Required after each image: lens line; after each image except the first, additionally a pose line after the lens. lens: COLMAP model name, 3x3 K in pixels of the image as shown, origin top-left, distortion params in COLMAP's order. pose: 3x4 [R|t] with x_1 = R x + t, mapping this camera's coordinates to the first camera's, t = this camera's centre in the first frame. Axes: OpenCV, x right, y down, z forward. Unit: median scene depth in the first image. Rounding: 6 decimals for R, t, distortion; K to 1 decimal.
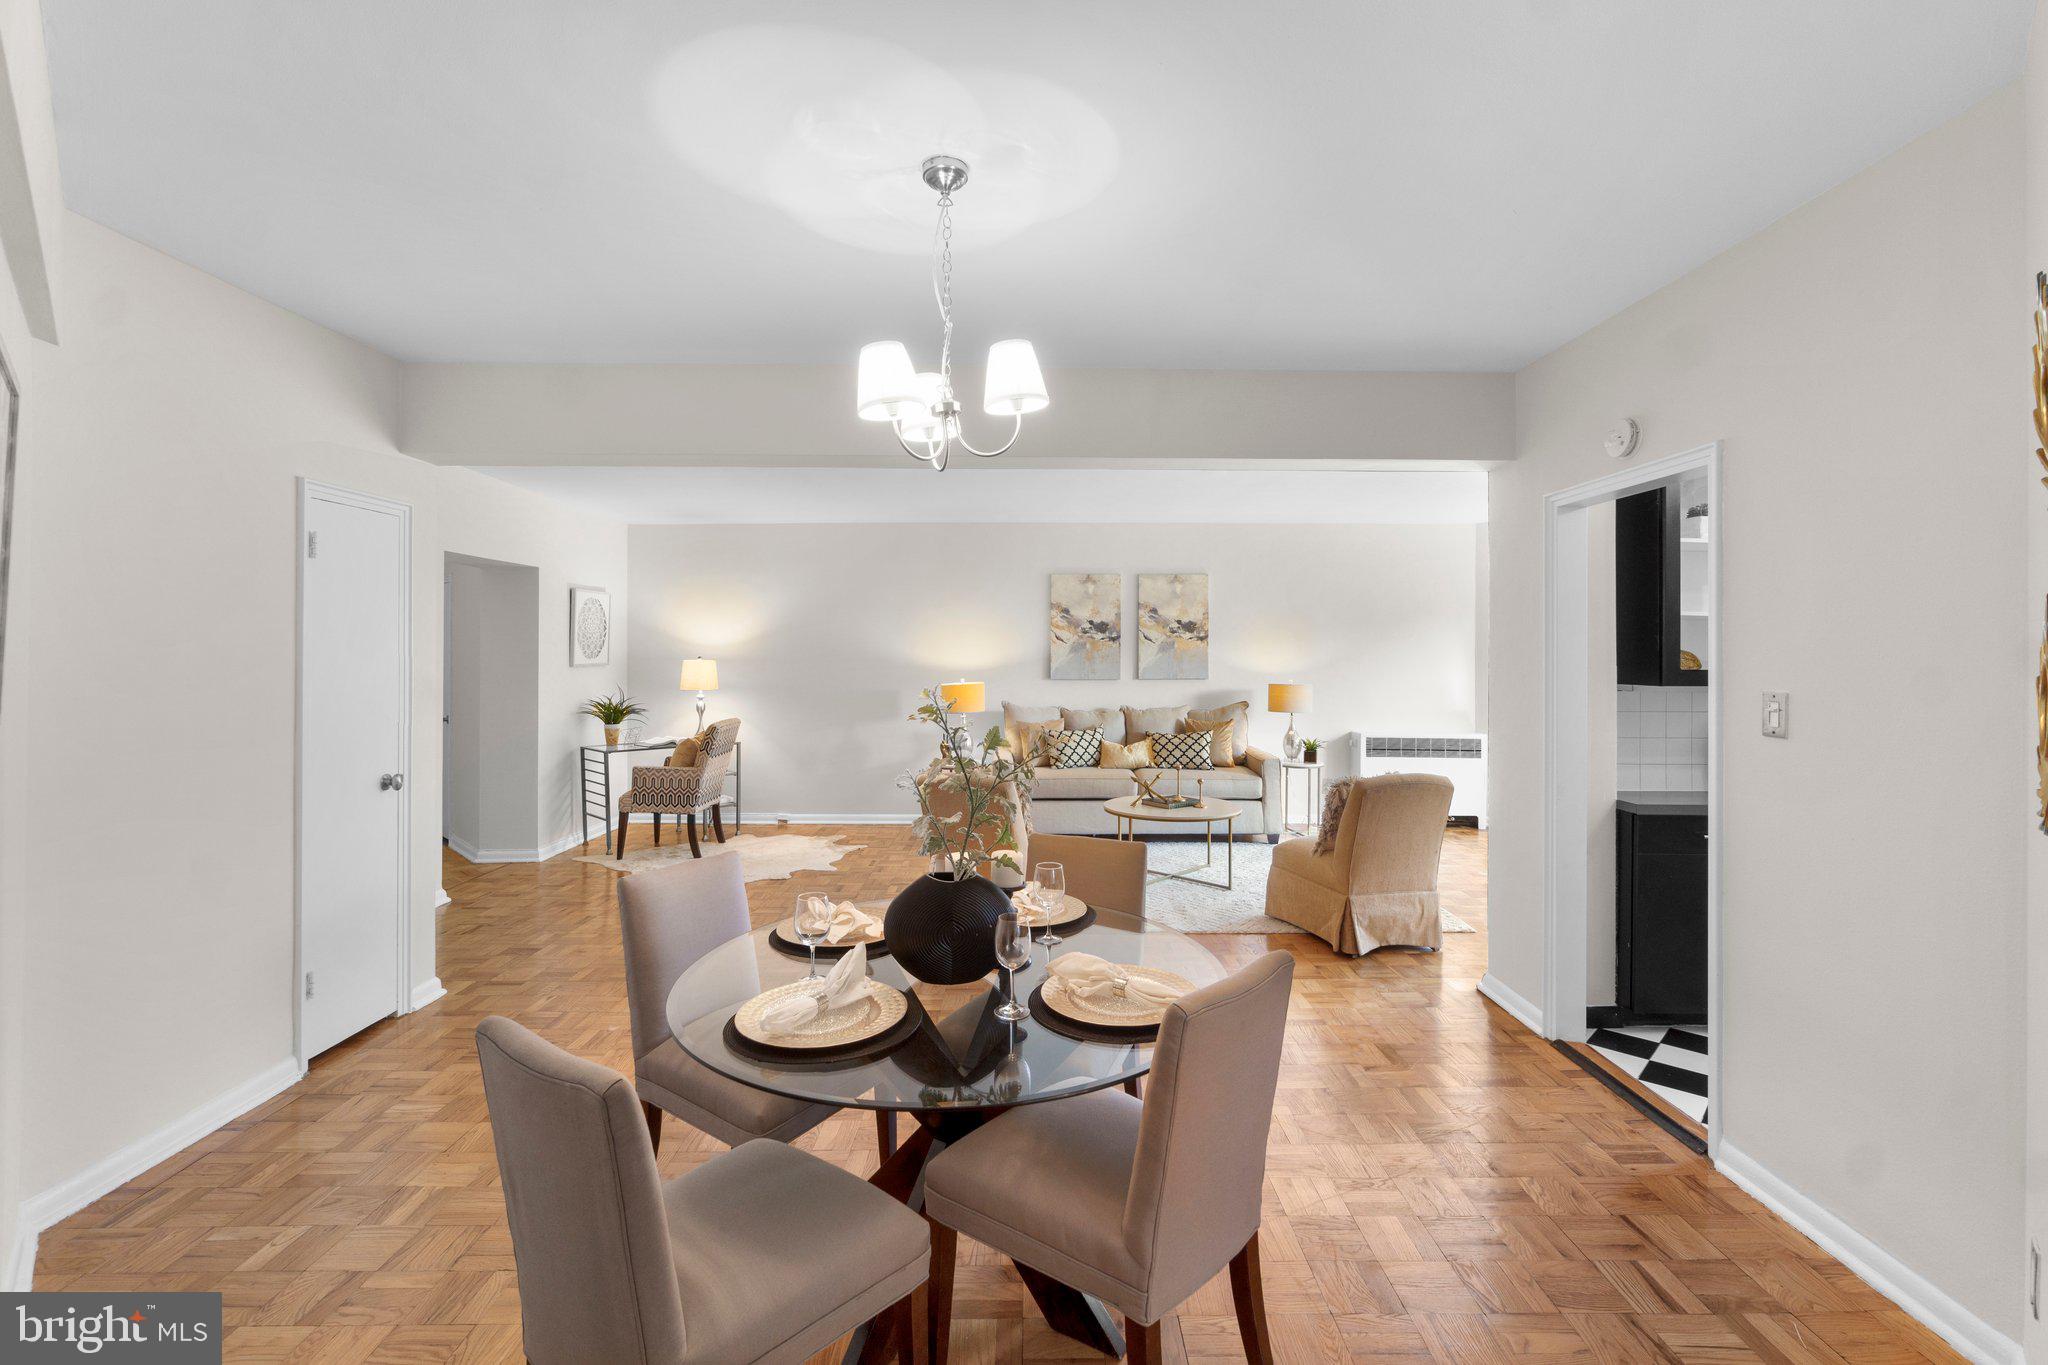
lens RADIAL K [[893.2, 0, 1024.0], [0, 893.2, 658.0], [0, 0, 1]] dist [-0.000031, 0.000011]
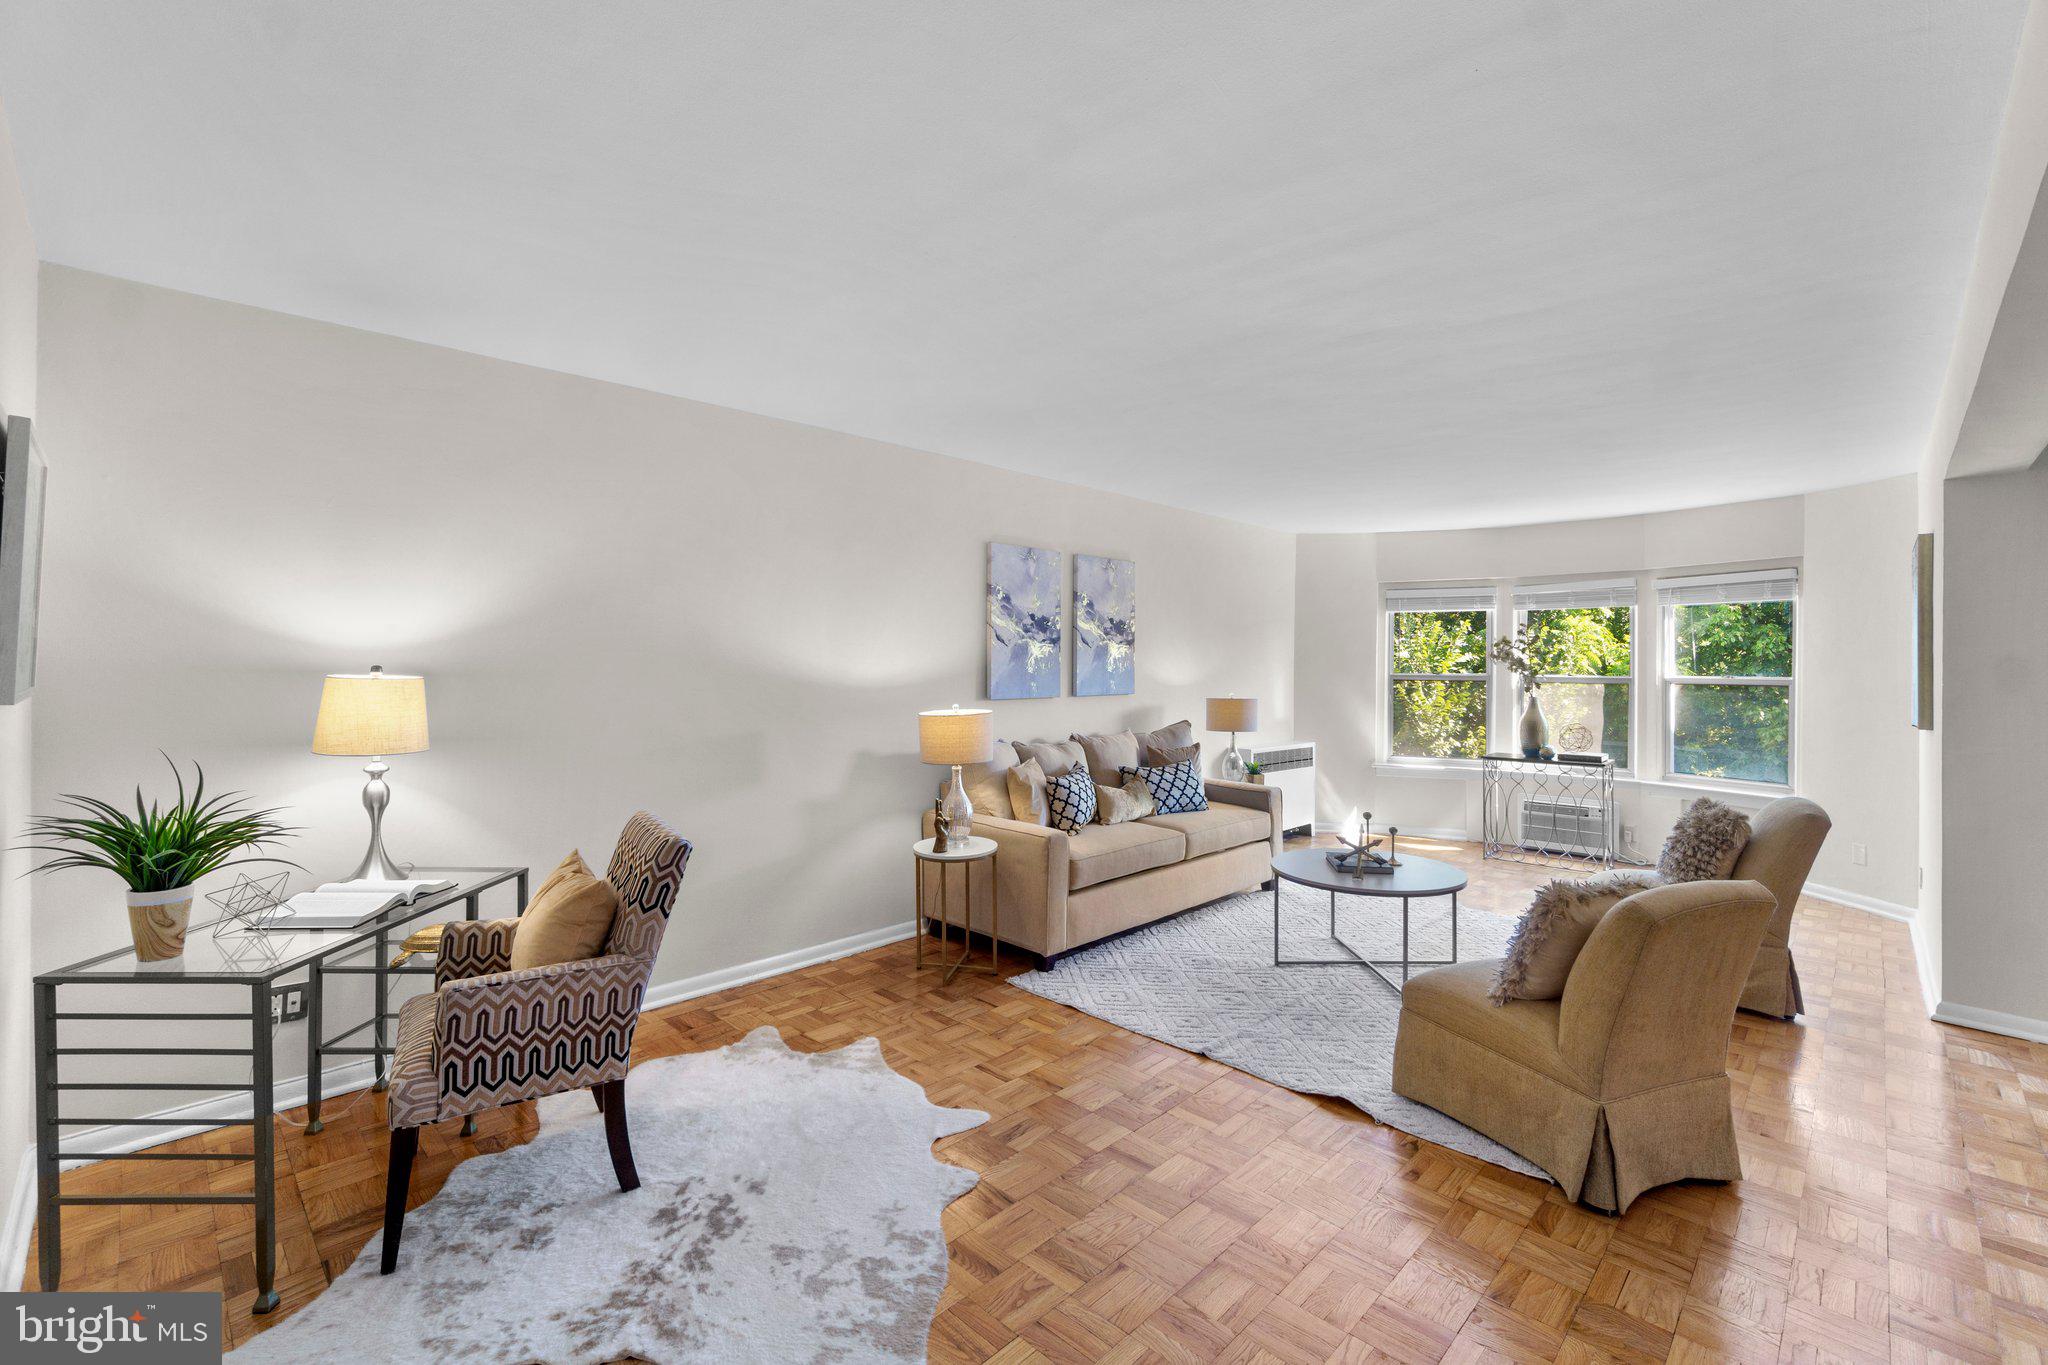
lens RADIAL K [[883.8, 0, 1027.5], [0, 883.8, 668.2], [0, 0, 1]] dist [-0.003546, 0.000205]
pose [[0.699686, -0.002085, 0.714447, -0.441817], [-0.002889, 0.999979, 0.005747, -0.003832], [-0.714445, -0.006086, 0.699666, 0.543034]]
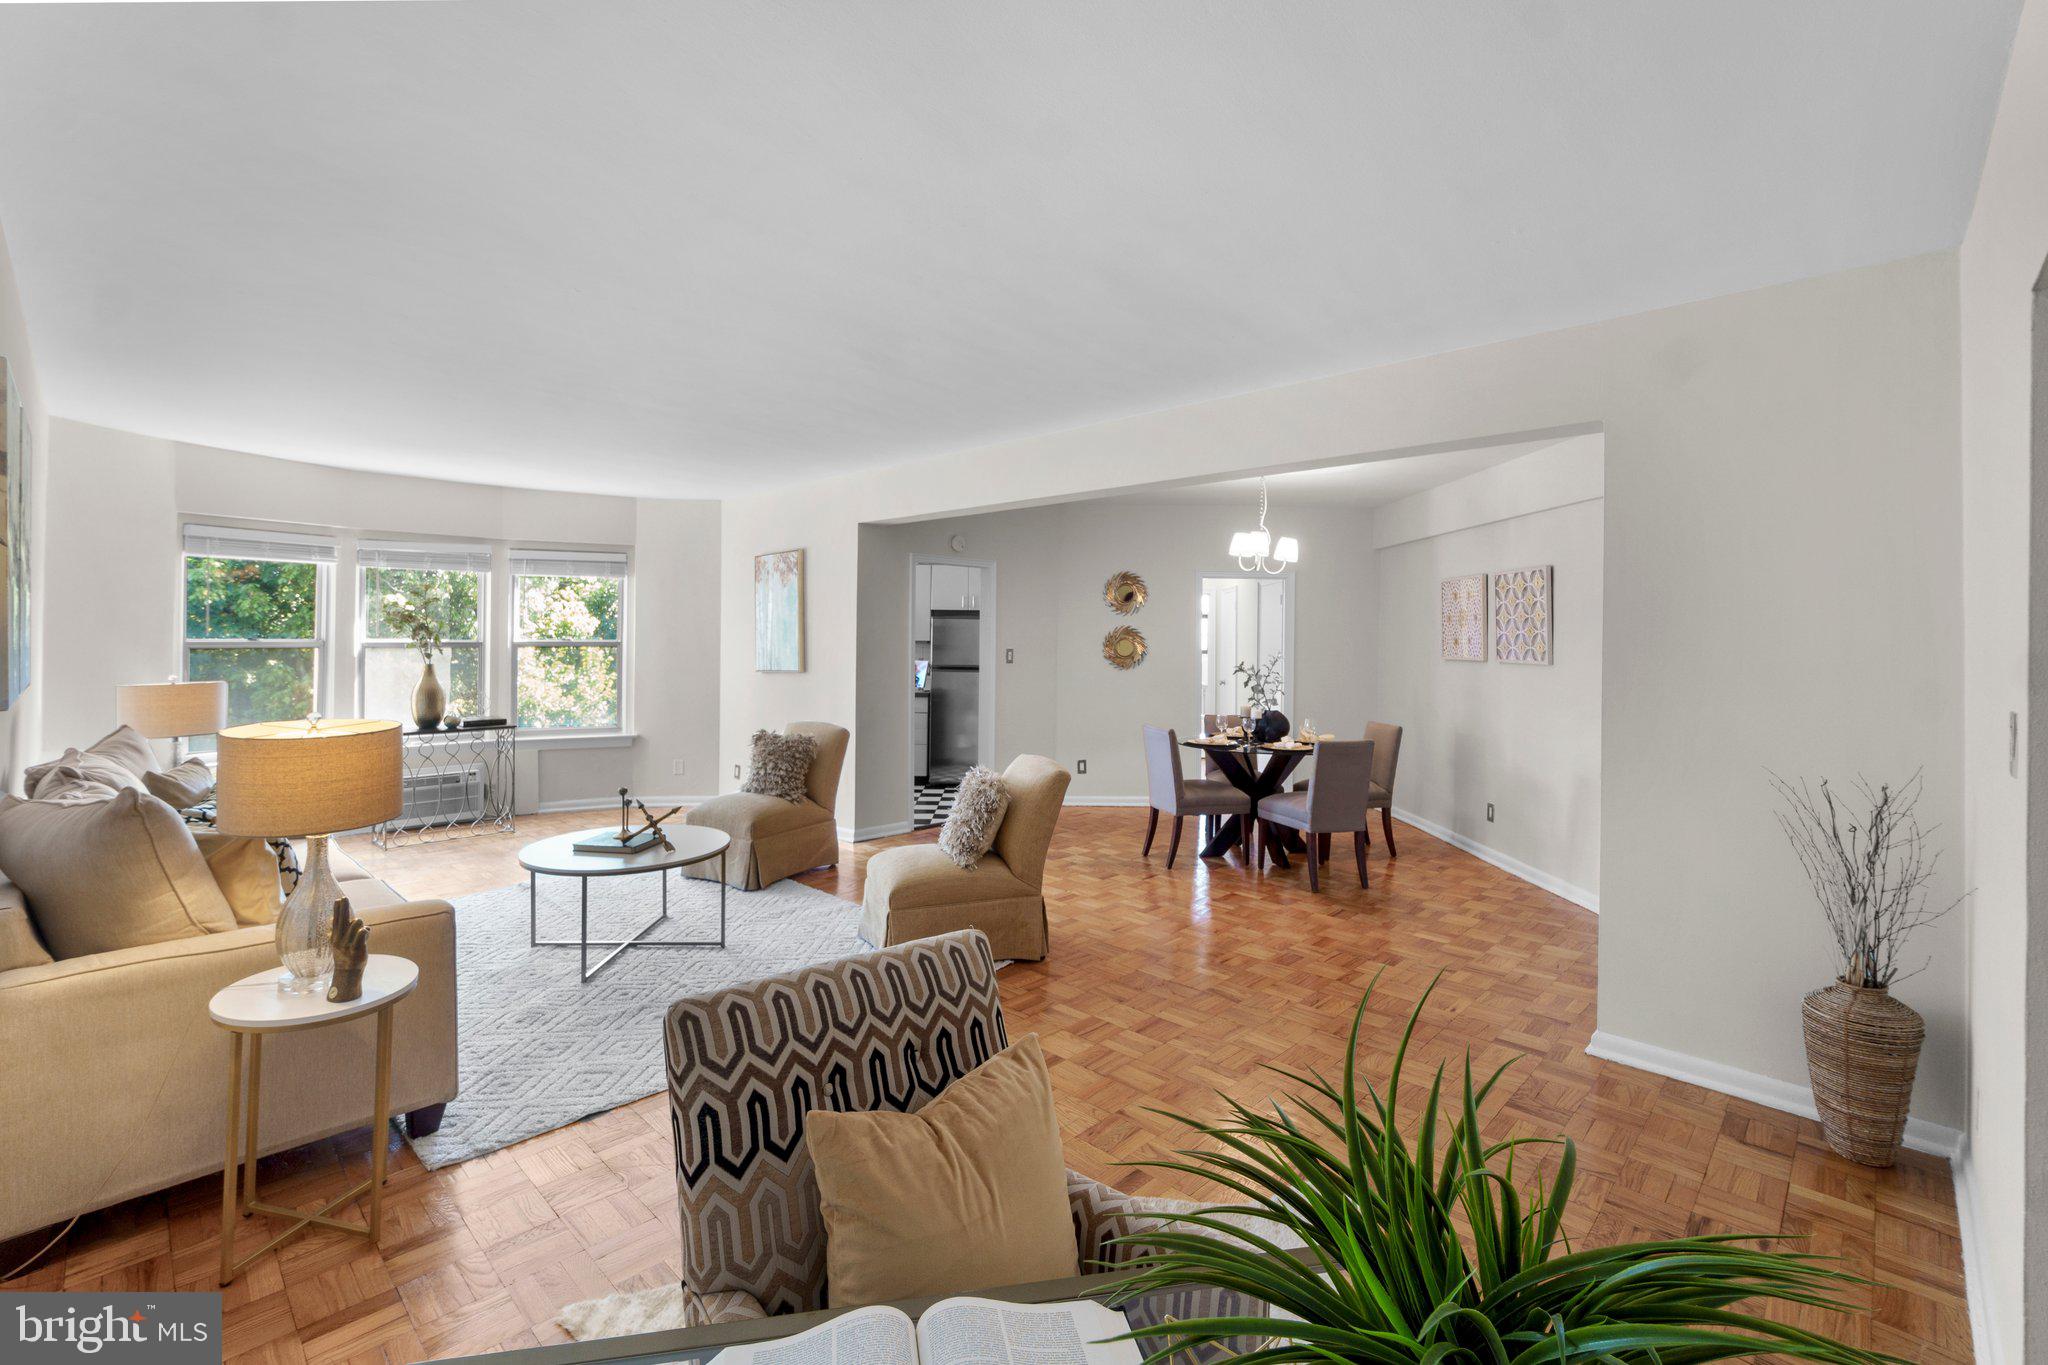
lens RADIAL K [[922.2, 0, 1028.2], [0, 922.2, 636.7], [0, 0, 1]] dist [-0.002020, -0.000071]
pose [[-0.717719, -0.010292, 0.696256, -0.458203], [-0.009973, 0.999940, 0.004501, -0.006052], [-0.696261, -0.003713, -0.717779, 1.041436]]
